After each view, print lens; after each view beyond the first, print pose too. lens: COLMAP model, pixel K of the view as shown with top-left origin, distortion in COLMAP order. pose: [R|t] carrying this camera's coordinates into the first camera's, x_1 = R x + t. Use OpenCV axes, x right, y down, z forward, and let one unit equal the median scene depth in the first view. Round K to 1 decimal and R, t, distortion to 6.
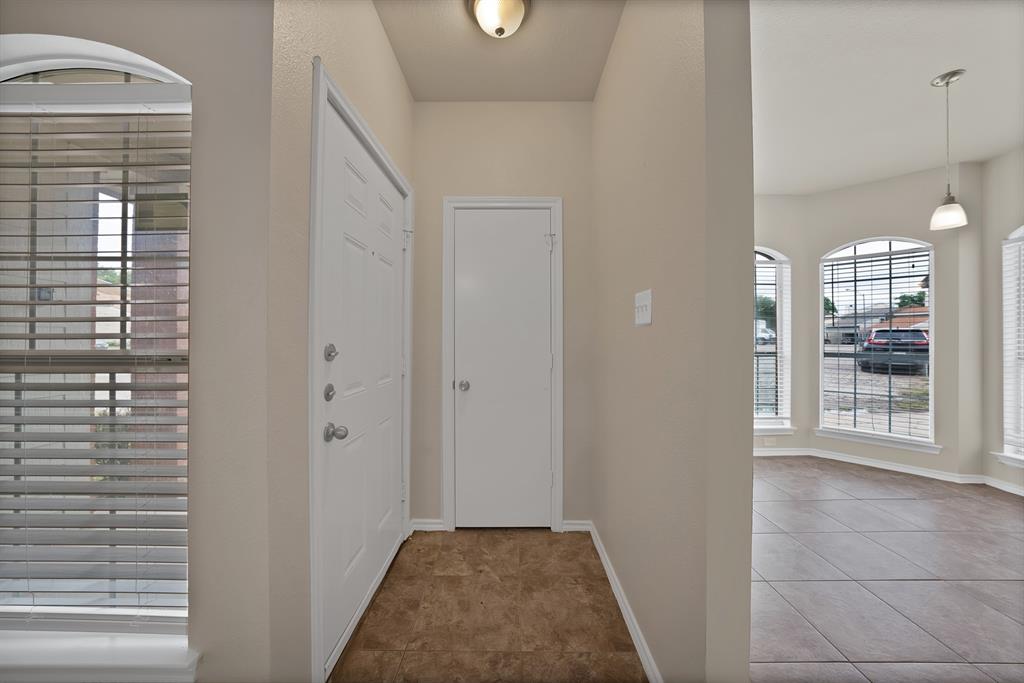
lens RADIAL K [[370.2, 0, 510.7], [0, 370.2, 337.0], [0, 0, 1]] dist [-0.028144, 0.005395]
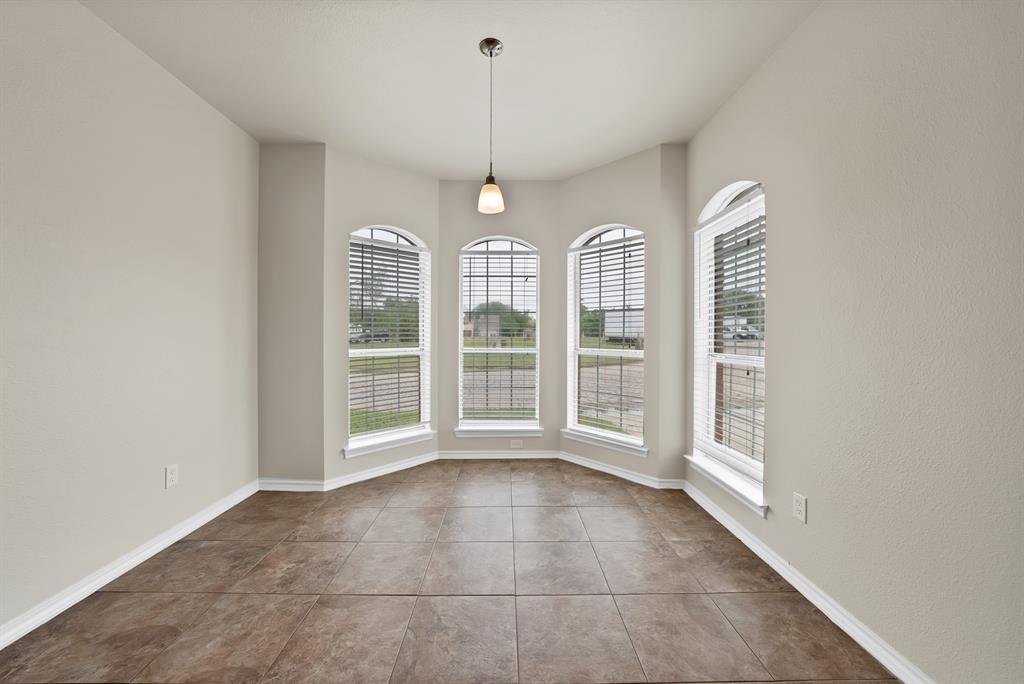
lens RADIAL K [[370.2, 0, 510.7], [0, 370.2, 337.5], [0, 0, 1]] dist [-0.028144, 0.005395]
pose [[0.999752, -0.003568, 0.021974, 0.905652], [0.003392, 0.999962, 0.008030, 0.005622], [-0.022002, -0.007953, 0.999726, 0.061021]]
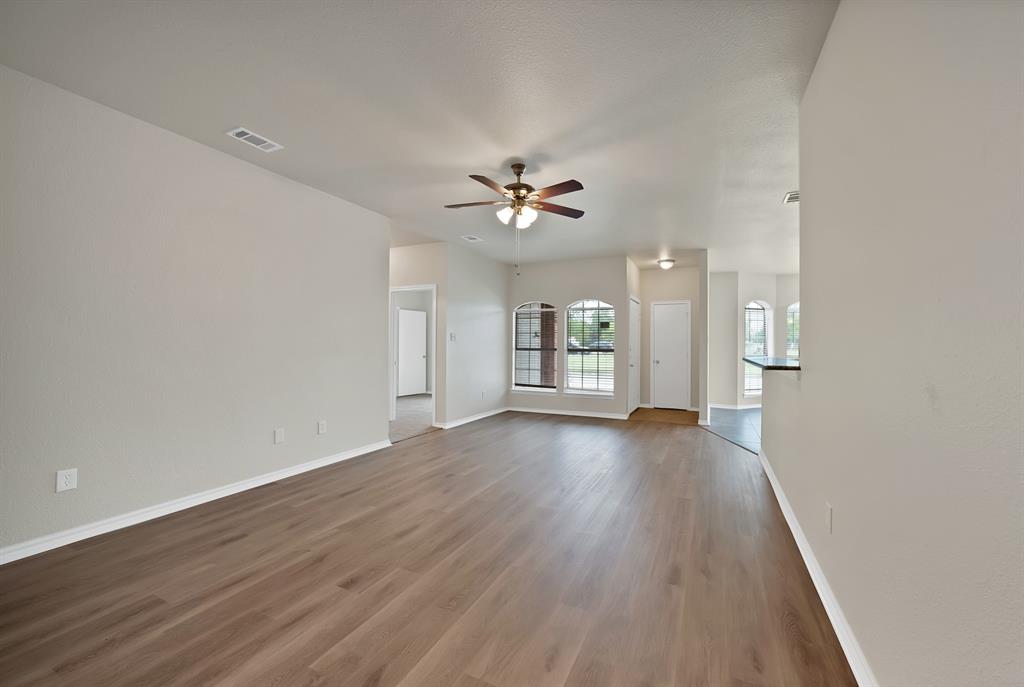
lens RADIAL K [[388.9, 0, 542.5], [0, 388.9, 340.5], [0, 0, 1]] dist [-0.030152, 0.006307]
pose [[0.919386, -0.003039, -0.393345, 0.217861], [-0.003048, 0.999885, -0.014849, 0.001754], [0.393345, 0.014851, 0.919271, -1.929619]]
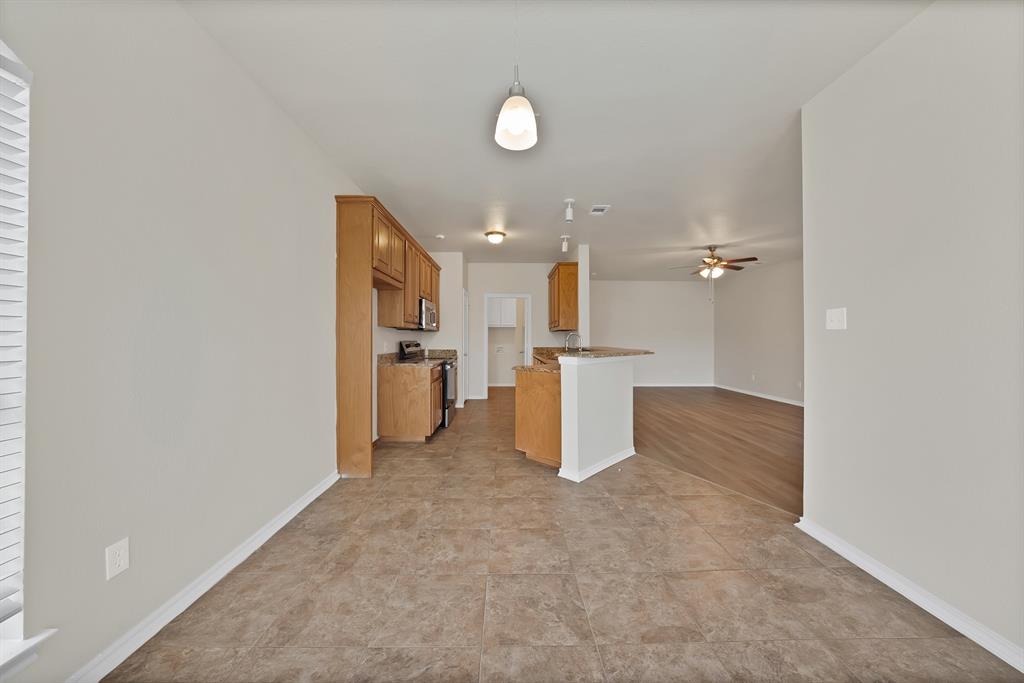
lens RADIAL K [[370.2, 0, 510.7], [0, 370.2, 337.0], [0, 0, 1]] dist [-0.028144, 0.005395]
pose [[-0.999641, -0.007277, -0.025772, 0.901408], [-0.007053, 0.999936, -0.008807, 0.006722], [0.025834, -0.008622, -0.999629, 1.152105]]
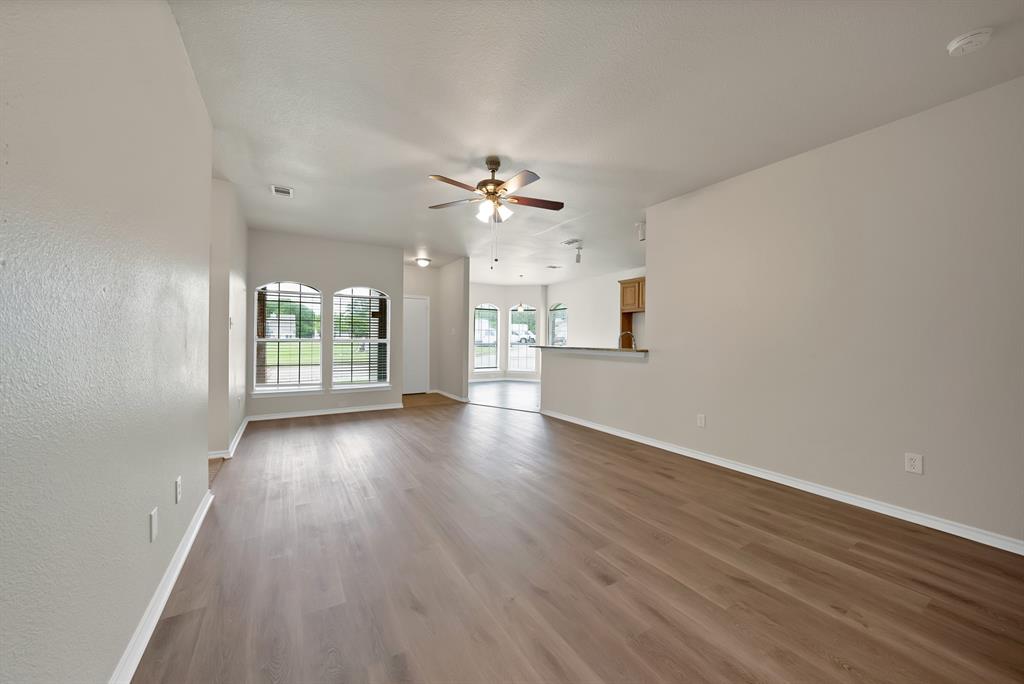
lens RADIAL K [[370.2, 0, 510.7], [0, 370.2, 337.5], [0, 0, 1]] dist [-0.028144, 0.005395]
pose [[0.849953, 0.006322, 0.526821, -0.842678], [-0.007864, 0.999969, 0.000689, -0.003052], [-0.526800, -0.004728, 0.849976, -1.893296]]
